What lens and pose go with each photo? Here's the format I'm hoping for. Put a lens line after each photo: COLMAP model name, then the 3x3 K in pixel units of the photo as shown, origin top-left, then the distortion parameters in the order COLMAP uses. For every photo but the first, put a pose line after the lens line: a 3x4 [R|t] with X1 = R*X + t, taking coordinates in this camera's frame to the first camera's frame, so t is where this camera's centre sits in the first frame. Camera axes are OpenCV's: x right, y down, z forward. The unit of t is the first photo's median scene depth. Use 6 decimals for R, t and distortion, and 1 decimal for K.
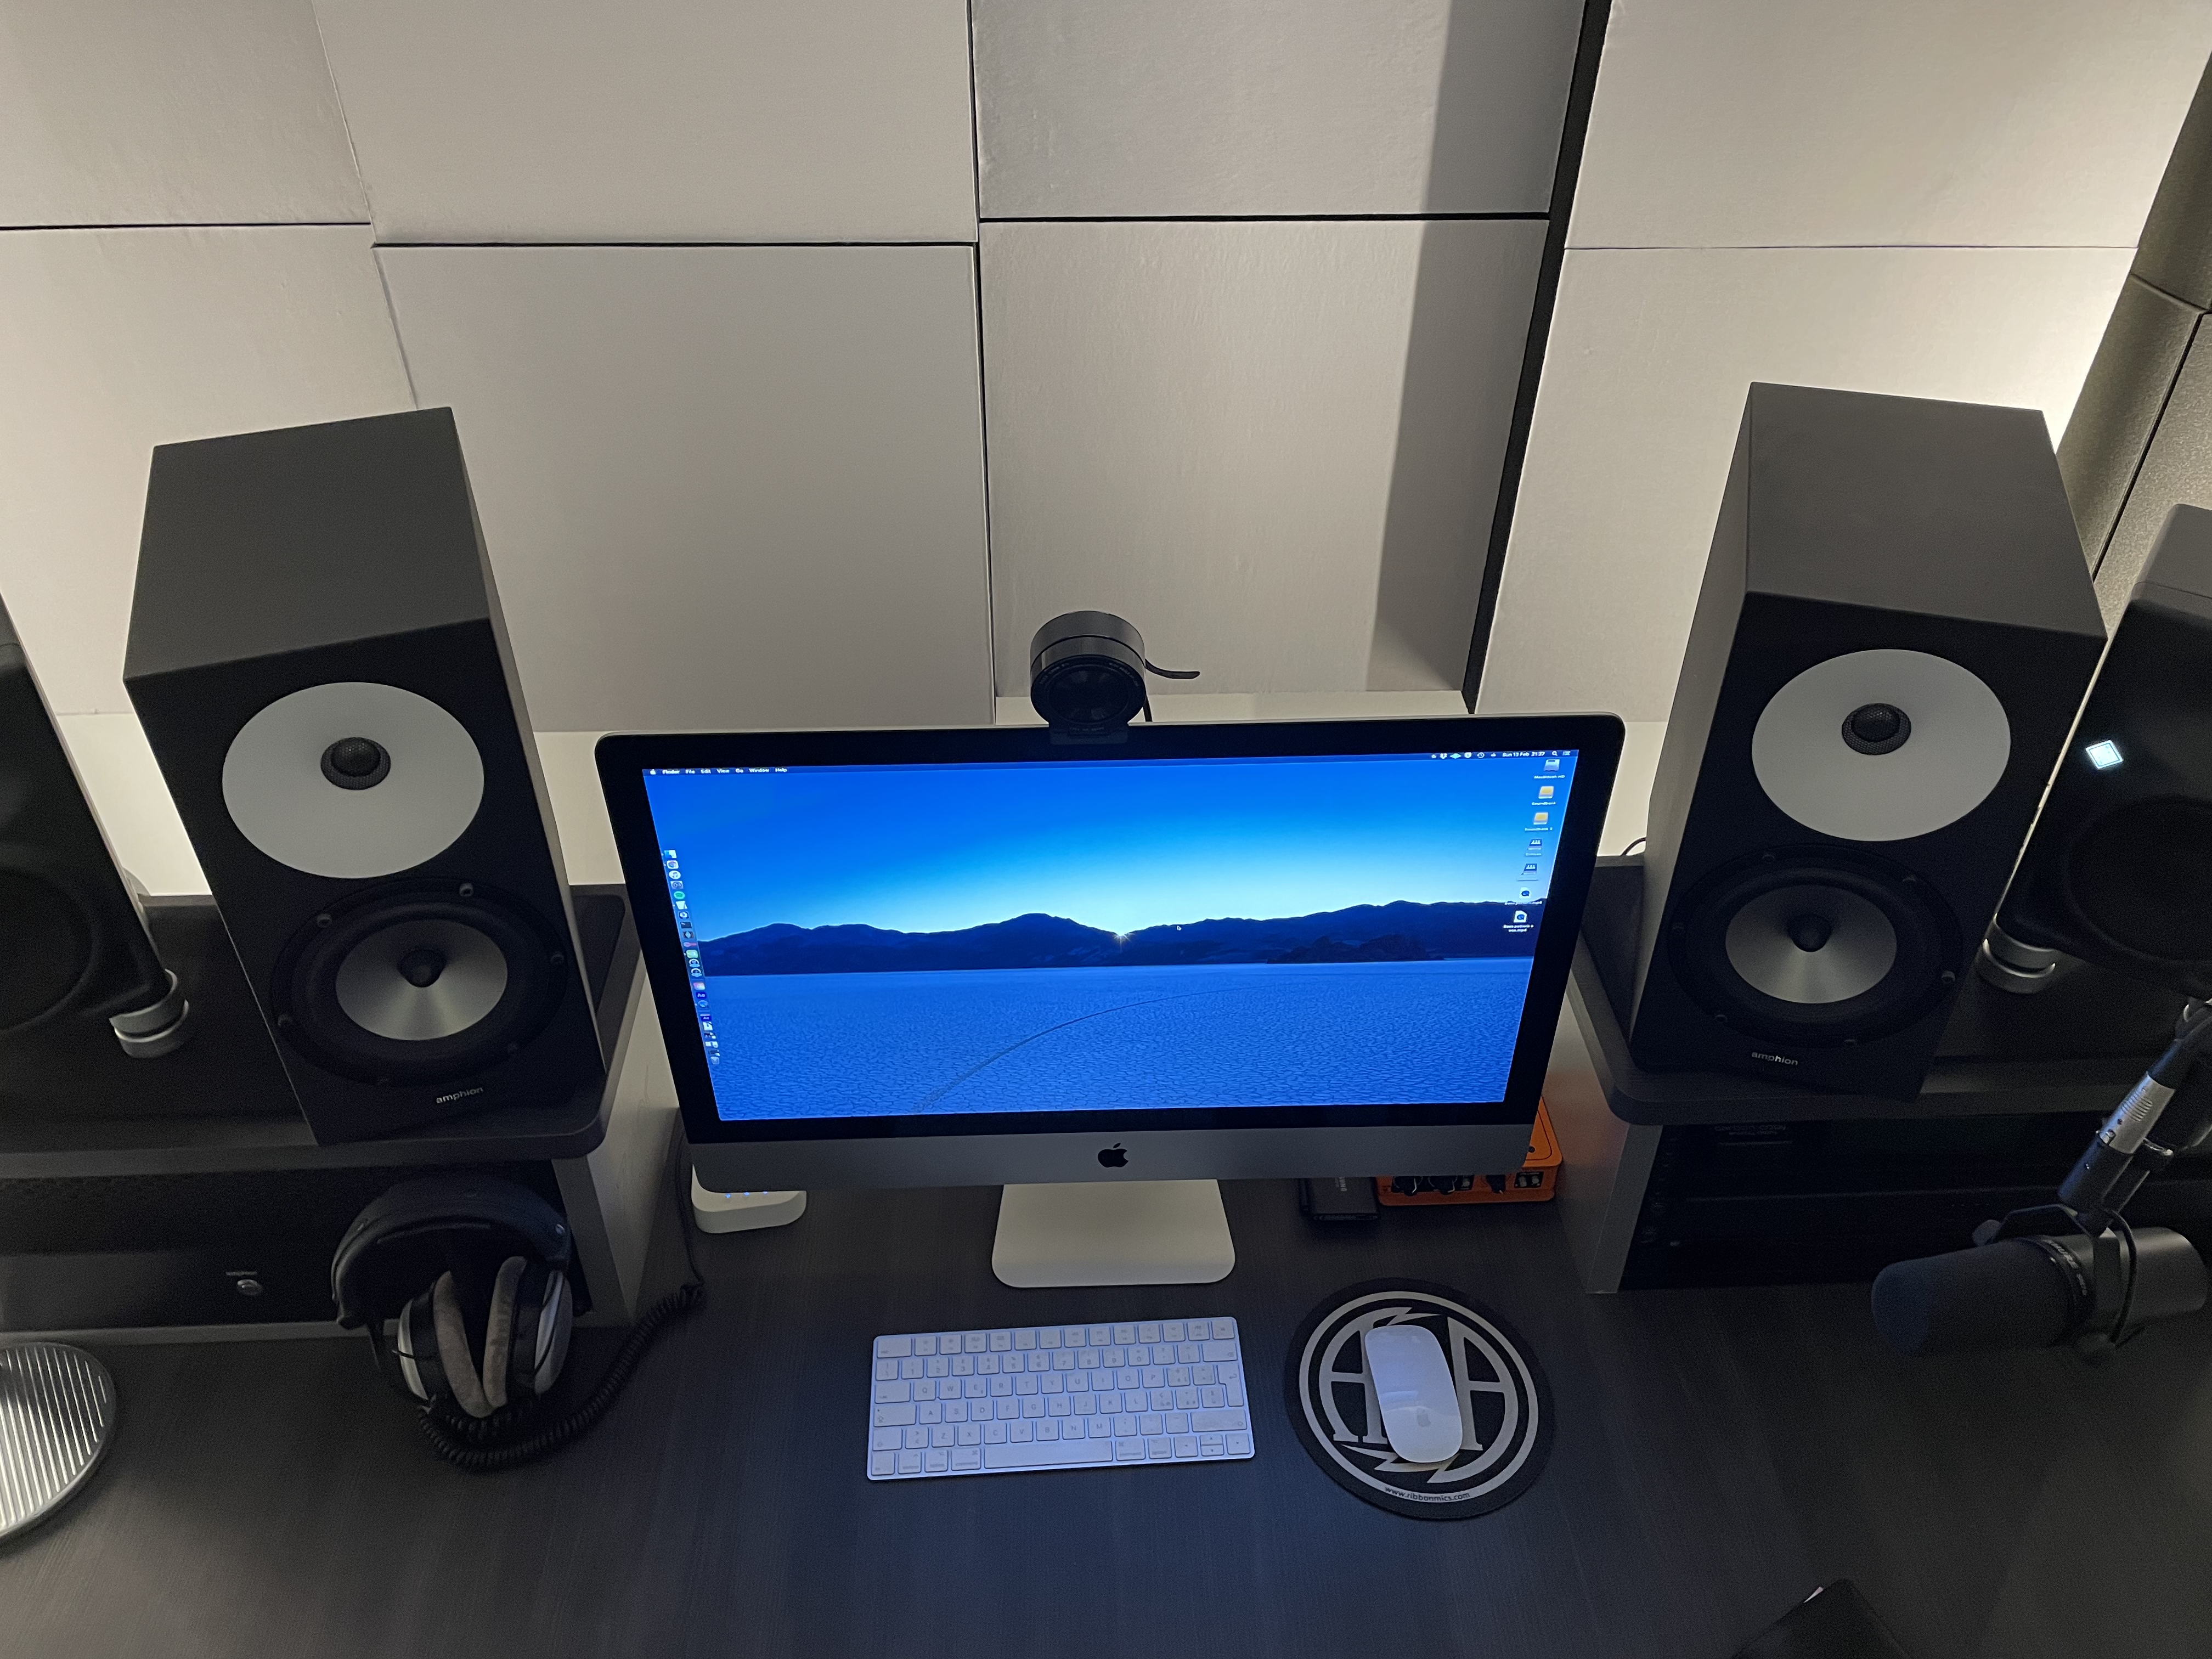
lens RADIAL K [[1669.3, 0, 1109.1], [0, 1669.3, 814.1], [0, 0, 1]] dist [0.100572, -0.131124]
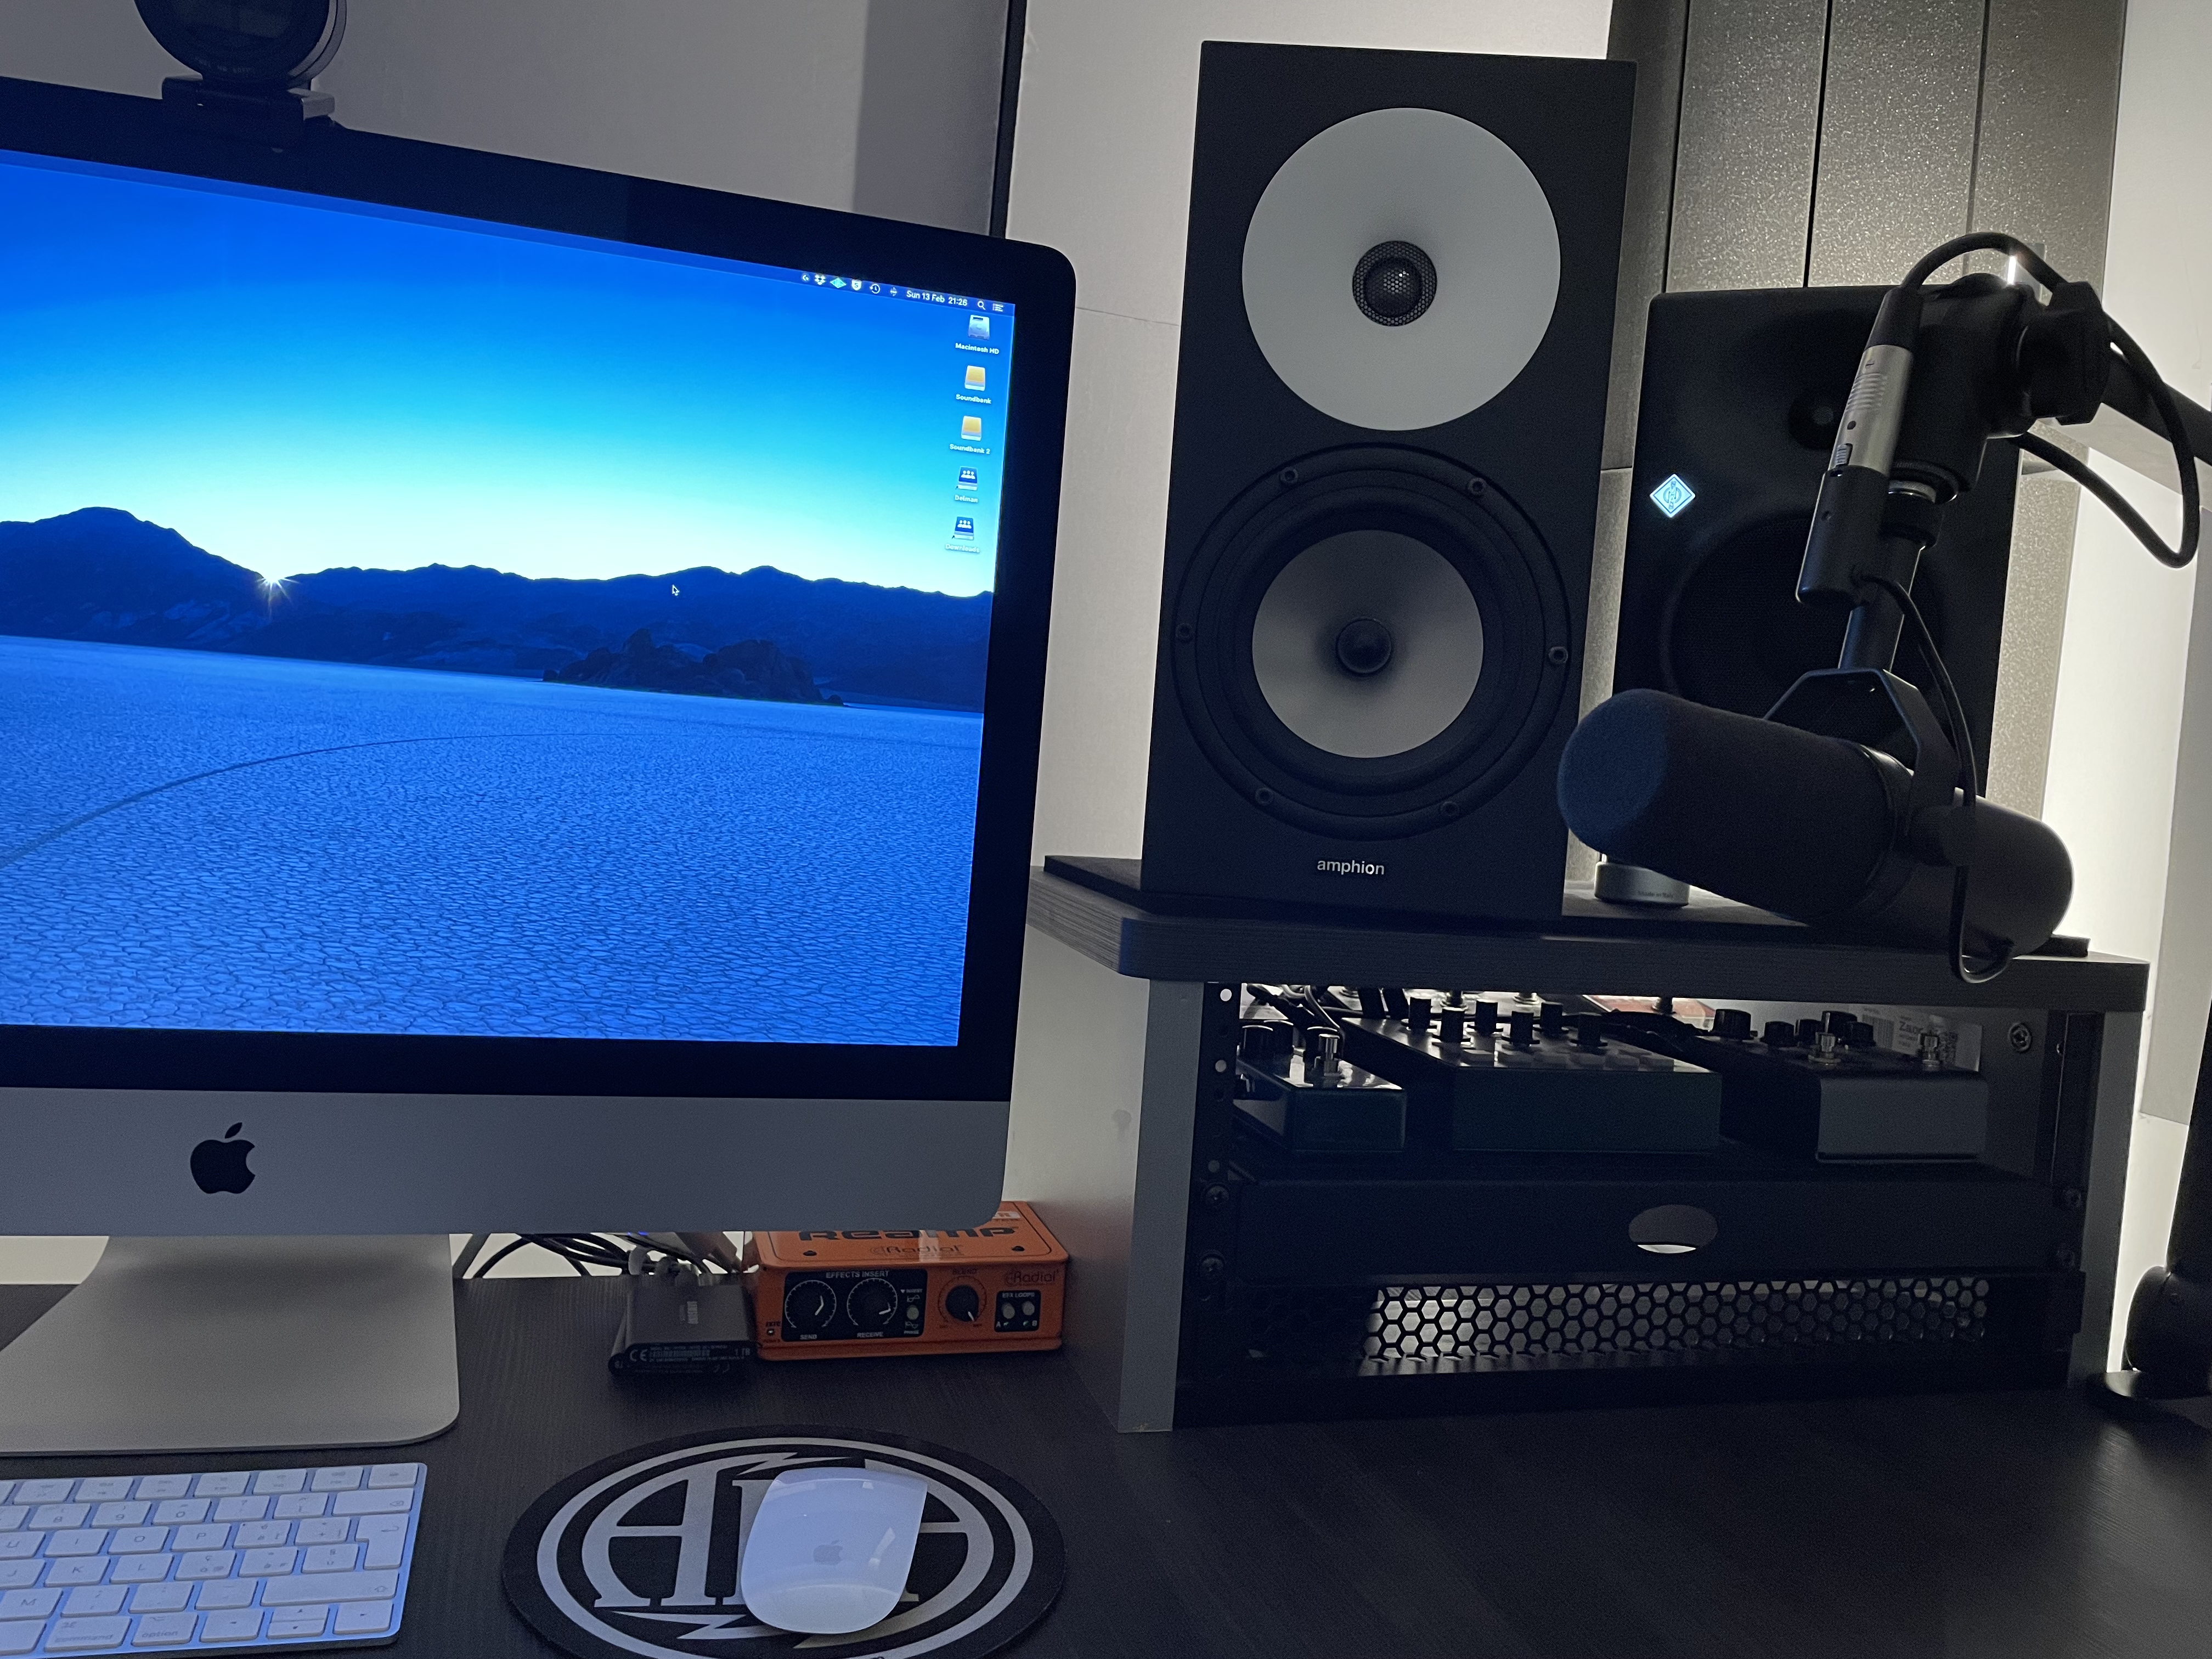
lens RADIAL K [[1669.3, 0, 1109.1], [0, 1669.3, 814.1], [0, 0, 1]] dist [0.100572, -0.131124]
pose [[0.966974, 0.069507, 0.245216, 0.149386], [0.083701, 0.822139, -0.563100, 0.495983], [-0.240741, 0.565028, 0.789169, 0.519434]]
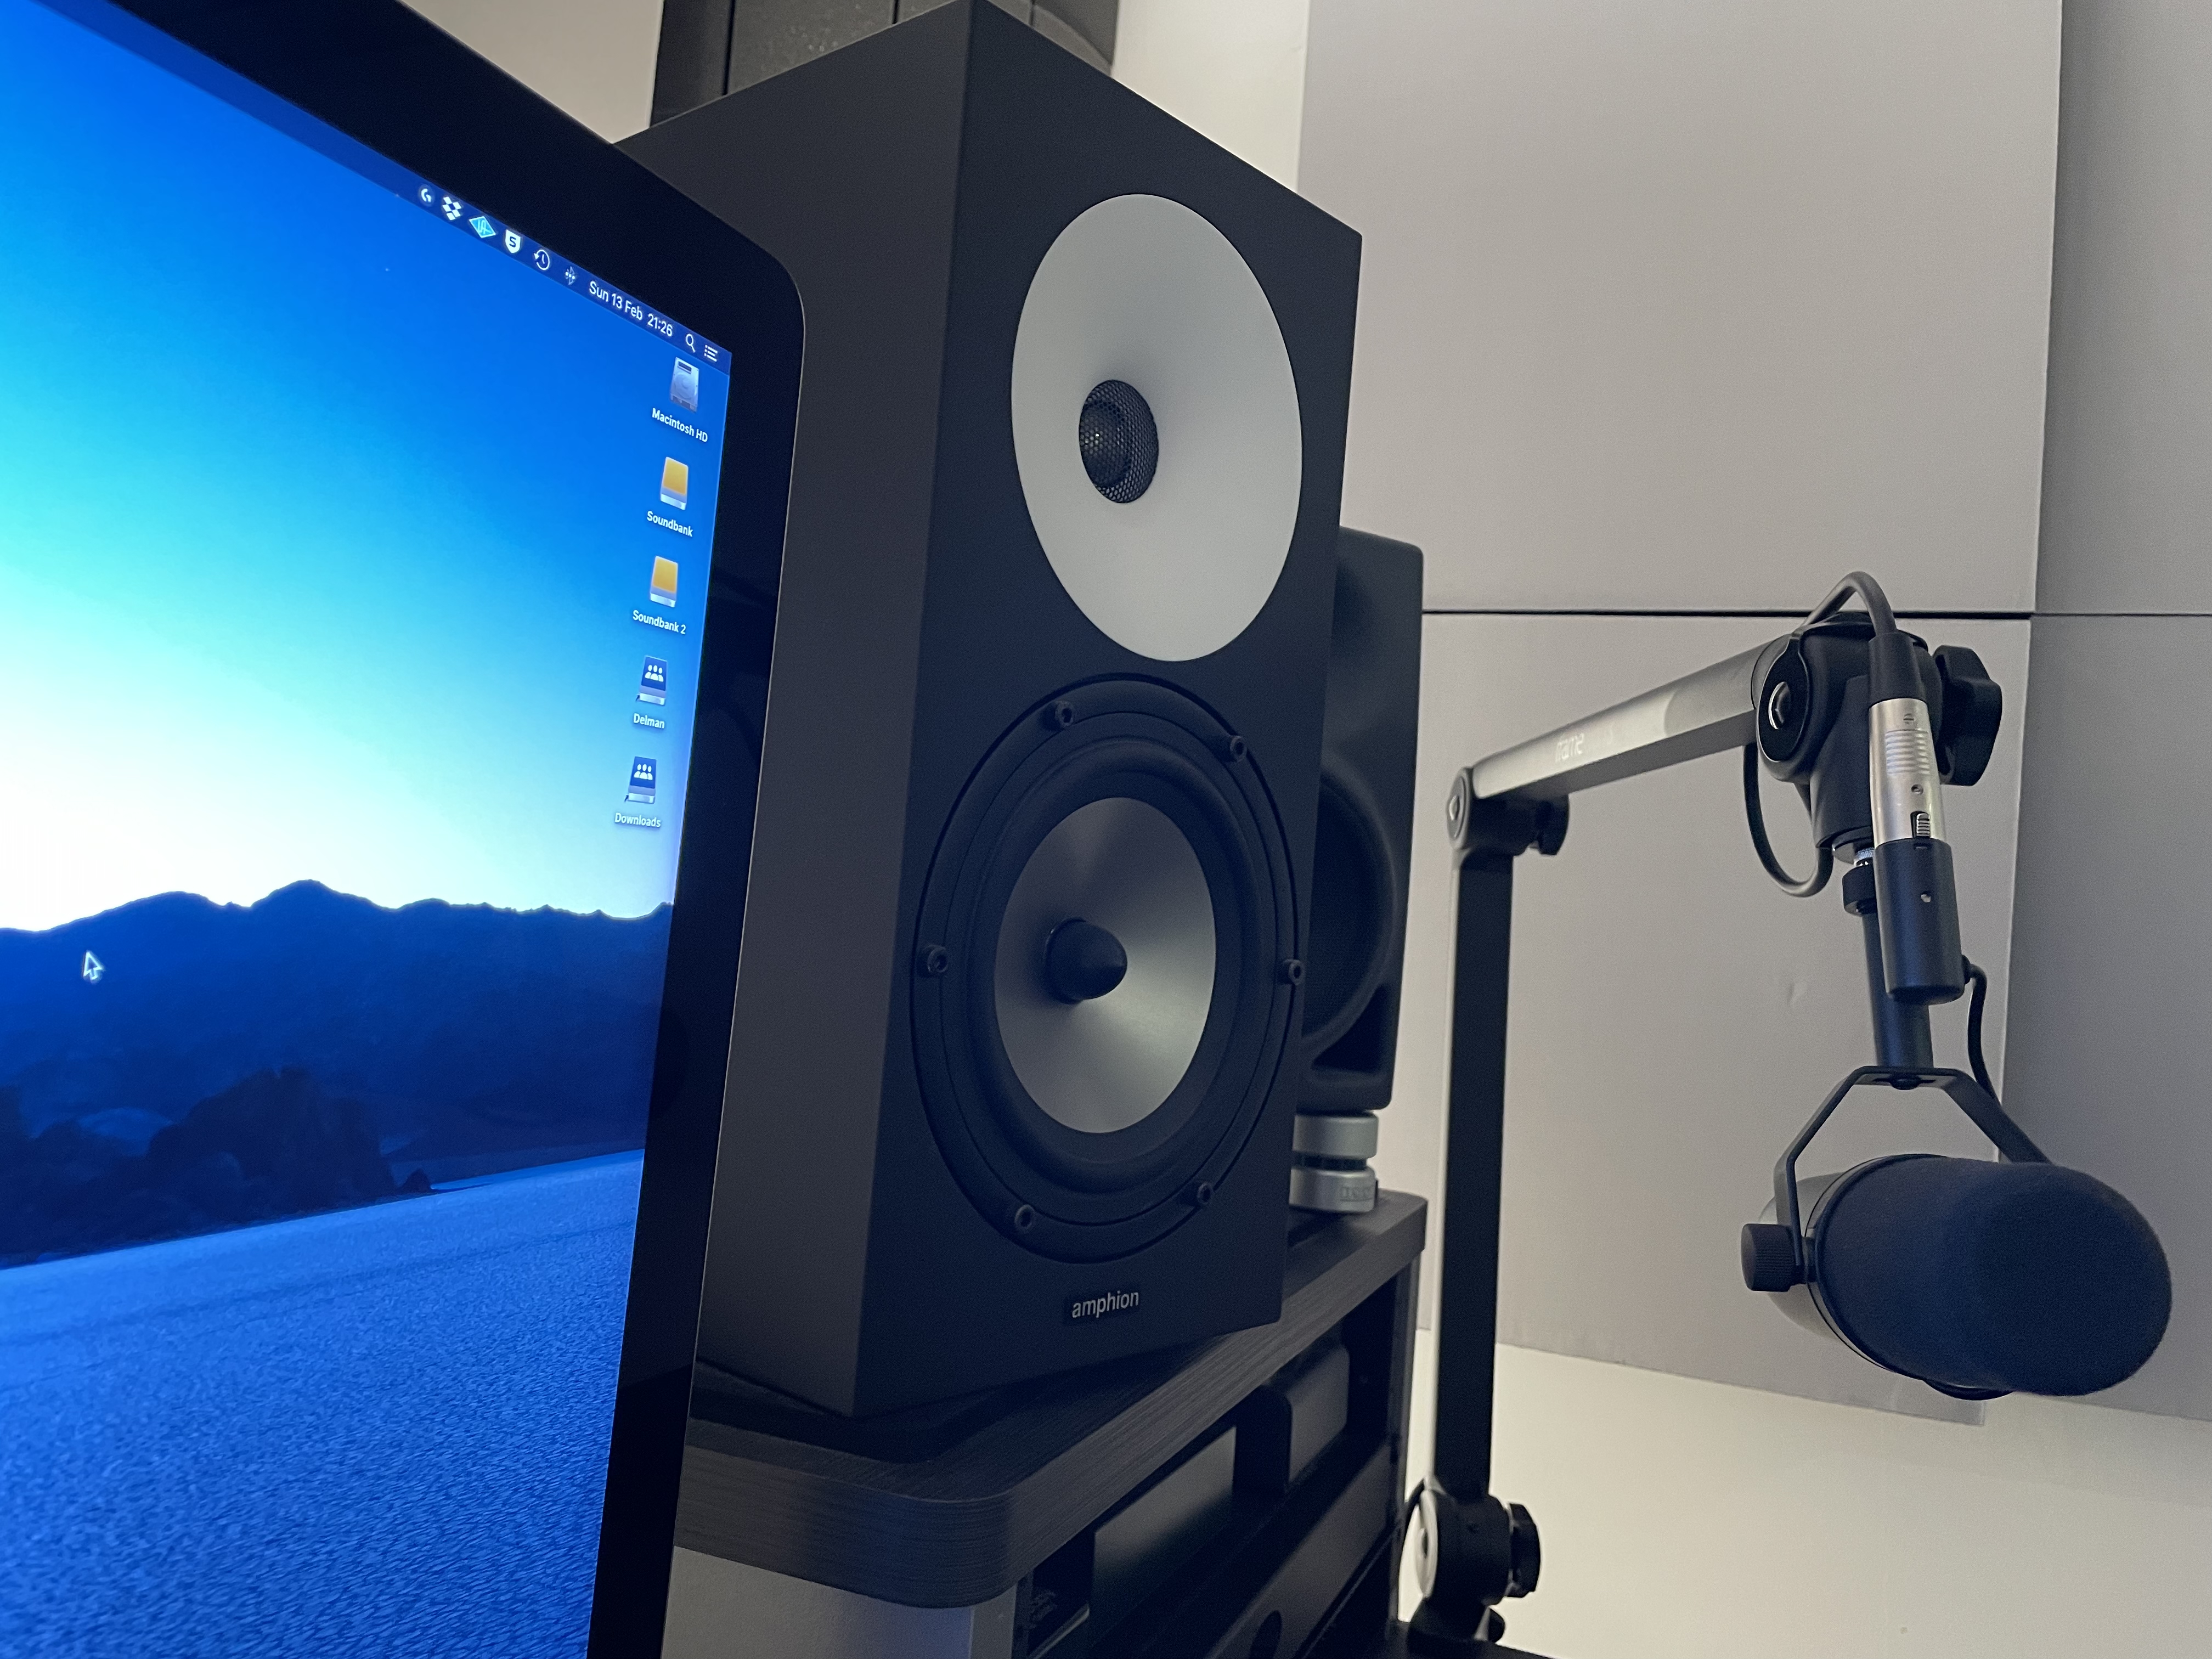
lens RADIAL K [[1684.5, 0, 1099.9], [0, 1684.5, 815.4], [0, 0, 1]] dist [0.098897, -0.137058]
pose [[0.417390, 0.086250, 0.904625, -0.008636], [0.490807, 0.816403, -0.304295, 0.179074], [-0.764784, 0.571006, 0.298426, 0.825552]]
